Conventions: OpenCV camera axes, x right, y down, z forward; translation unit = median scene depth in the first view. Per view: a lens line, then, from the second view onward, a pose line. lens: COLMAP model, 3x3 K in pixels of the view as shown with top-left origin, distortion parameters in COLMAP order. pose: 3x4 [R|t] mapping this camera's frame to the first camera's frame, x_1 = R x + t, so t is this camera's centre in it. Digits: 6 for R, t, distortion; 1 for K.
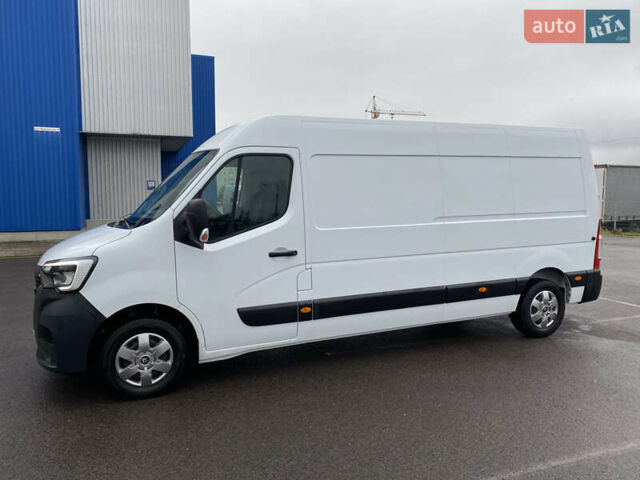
lens RADIAL K [[487.4, 0, 326.3], [0, 487.4, 230.4], [0, 0, 1]] dist [0.030982, -0.023530]
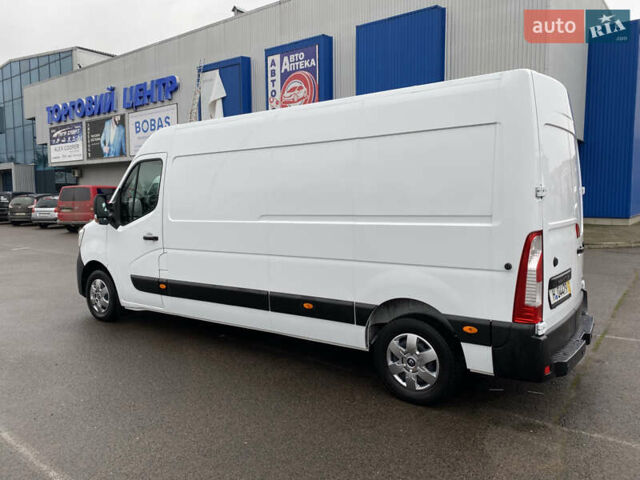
lens RADIAL K [[487.4, 0, 323.6], [0, 487.4, 235.8], [0, 0, 1]] dist [0.030982, -0.023530]
pose [[0.518491, 0.071901, -0.852055, 1.224113], [-0.053539, 0.997233, 0.051573, -0.047416], [0.853405, 0.018878, 0.520906, 0.723095]]
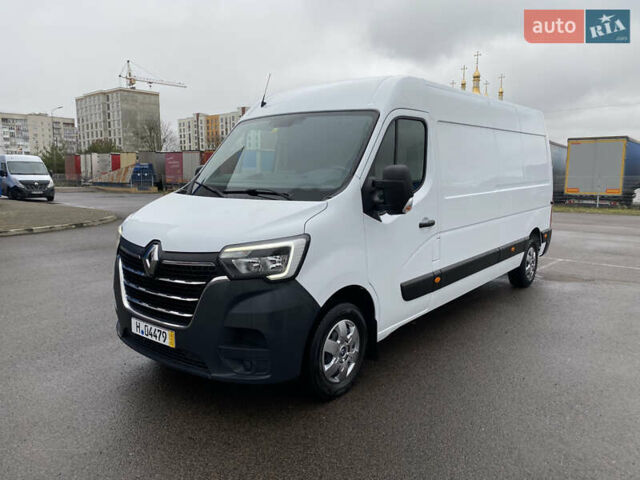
lens RADIAL K [[487.4, 0, 322.2], [0, 487.4, 238.5], [0, 0, 1]] dist [0.030982, -0.023530]
pose [[0.889747, -0.056155, 0.452986, -0.713953], [0.026303, 0.997062, 0.071937, 0.001893], [-0.455695, -0.052091, 0.888611, 0.234089]]
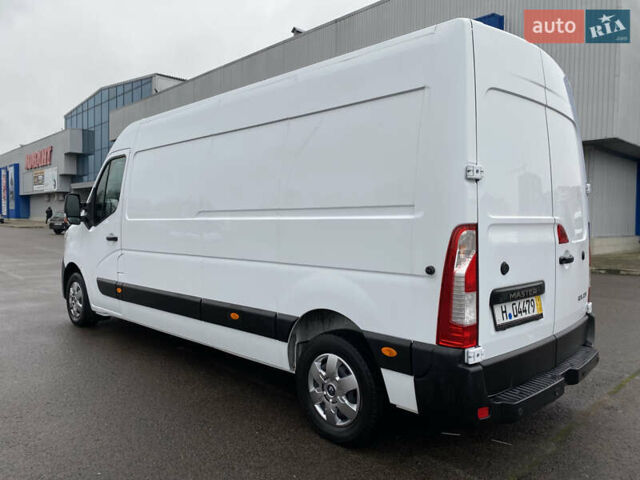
lens RADIAL K [[487.4, 0, 321.9], [0, 487.4, 235.2], [0, 0, 1]] dist [0.030982, -0.023530]
pose [[0.379126, 0.042082, -0.924388, 1.213269], [-0.077219, 0.996920, 0.013714, -0.016232], [0.922118, 0.066181, 0.381207, 1.016972]]
